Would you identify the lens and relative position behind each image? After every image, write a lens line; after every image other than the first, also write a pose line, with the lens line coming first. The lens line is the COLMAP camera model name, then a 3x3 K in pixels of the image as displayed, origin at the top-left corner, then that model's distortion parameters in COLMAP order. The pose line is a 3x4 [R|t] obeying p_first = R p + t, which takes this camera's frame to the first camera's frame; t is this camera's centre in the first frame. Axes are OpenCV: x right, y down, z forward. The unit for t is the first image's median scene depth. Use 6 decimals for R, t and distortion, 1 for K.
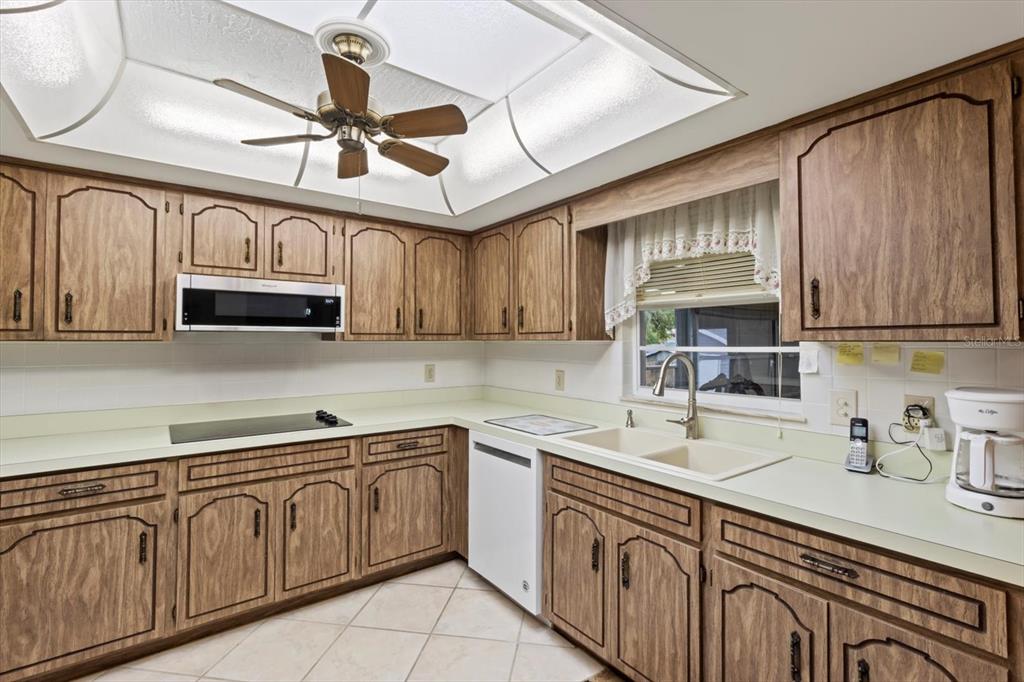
lens RADIAL K [[468.6, 0, 512.6], [0, 468.6, 334.0], [0, 0, 1]] dist [-0.001377, 0.000790]
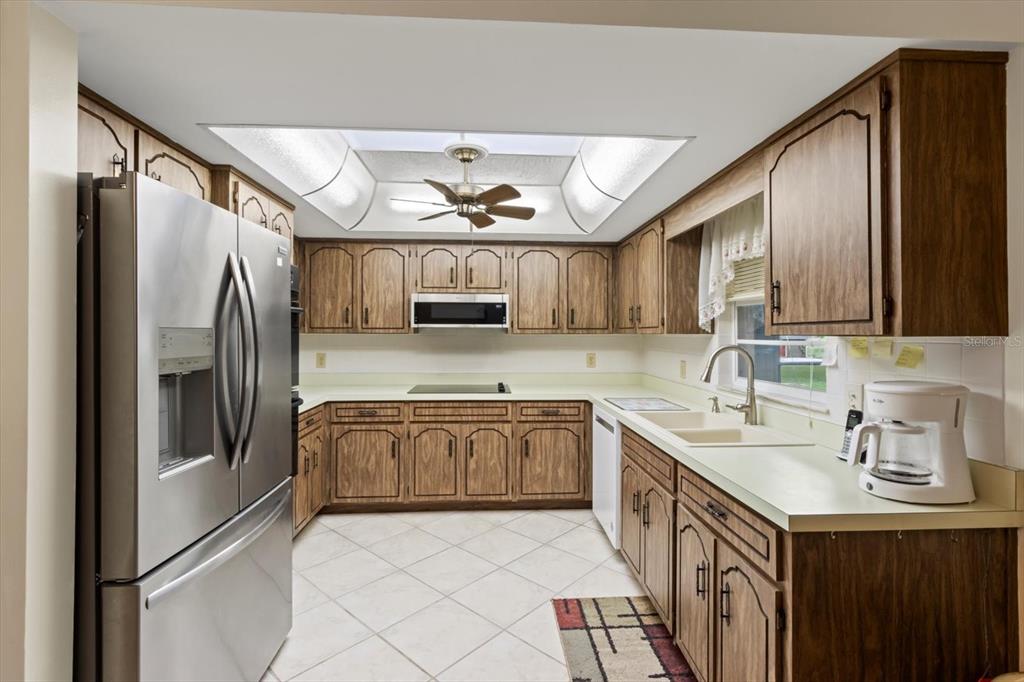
lens RADIAL K [[468.6, 0, 512.6], [0, 468.6, 335.4], [0, 0, 1]] dist [-0.001377, 0.000790]
pose [[0.833576, 0.004296, -0.552388, 0.525626], [0.005904, 0.999843, 0.016685, -0.005011], [0.552373, -0.017170, 0.833420, -0.211052]]
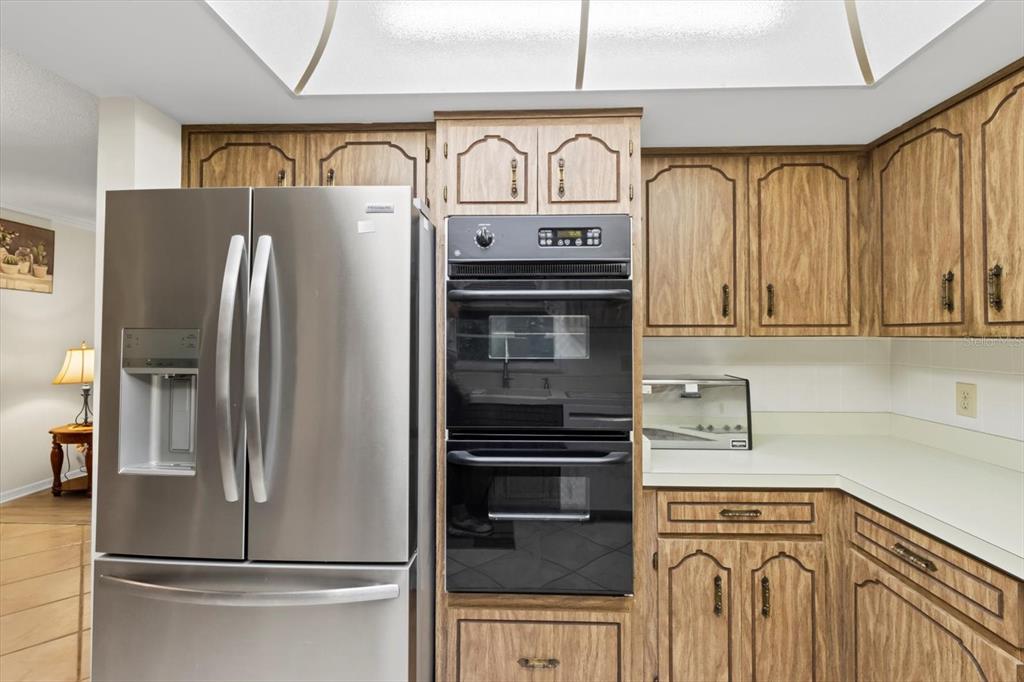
lens RADIAL K [[468.6, 0, 512.7], [0, 468.6, 332.1], [0, 0, 1]] dist [-0.001377, 0.000790]
pose [[-0.626055, -0.008497, -0.779732, -0.017570], [0.007281, 0.999833, -0.016741, 0.011823], [0.779745, -0.016158, -0.625889, 0.842922]]
